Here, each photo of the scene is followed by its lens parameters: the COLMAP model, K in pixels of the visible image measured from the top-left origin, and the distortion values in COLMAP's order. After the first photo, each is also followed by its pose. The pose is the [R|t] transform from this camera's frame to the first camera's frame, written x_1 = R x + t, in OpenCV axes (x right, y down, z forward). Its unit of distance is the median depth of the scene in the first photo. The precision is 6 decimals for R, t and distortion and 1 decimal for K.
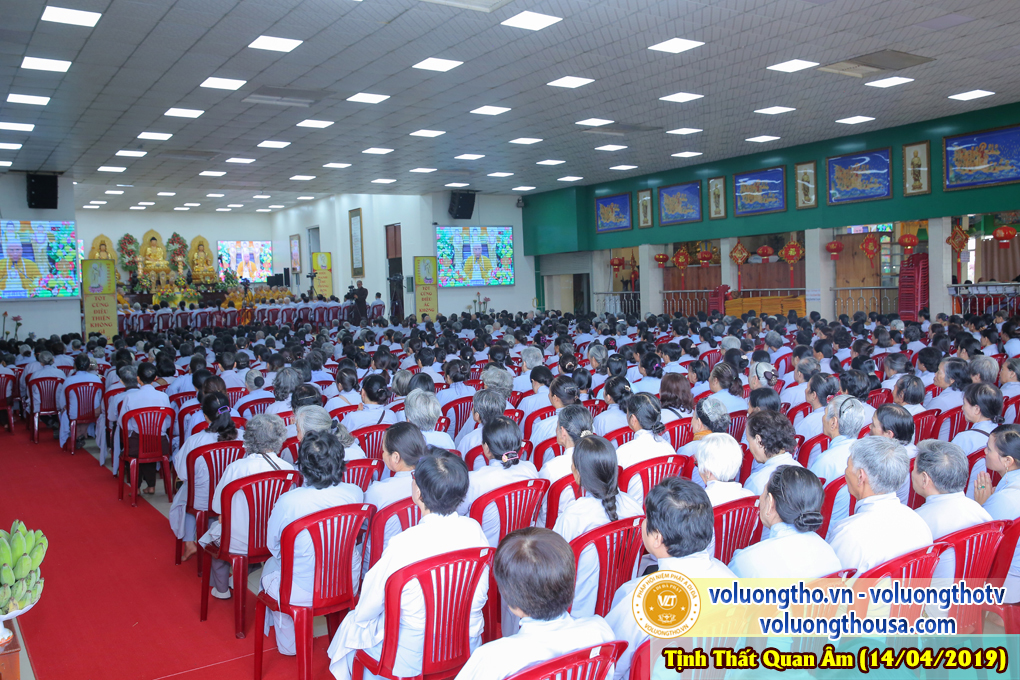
lens RADIAL K [[897.7, 0, 503.1], [0, 897.7, 340.3], [0, 0, 1]] dist [-0.003275, 0.012140]
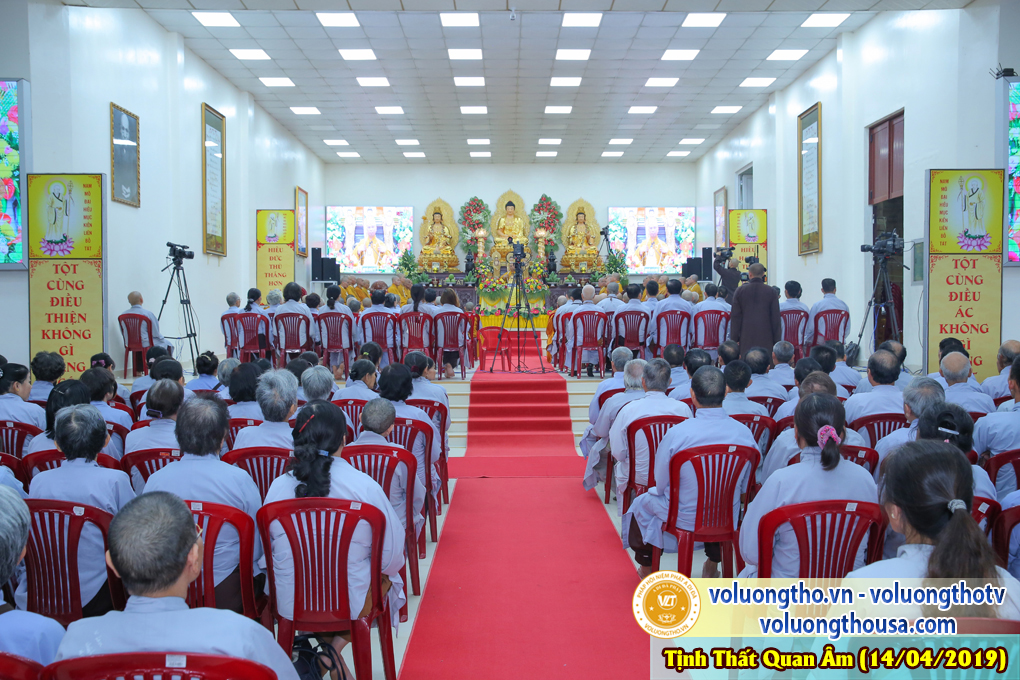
lens RADIAL K [[897.7, 0, 505.6], [0, 897.7, 339.7], [0, 0, 1]] dist [-0.003275, 0.012140]
pose [[0.843259, 0.045285, -0.535596, -0.040859], [-0.052114, 0.998638, 0.002385, -0.017630], [0.534975, 0.025901, 0.844471, 0.515470]]
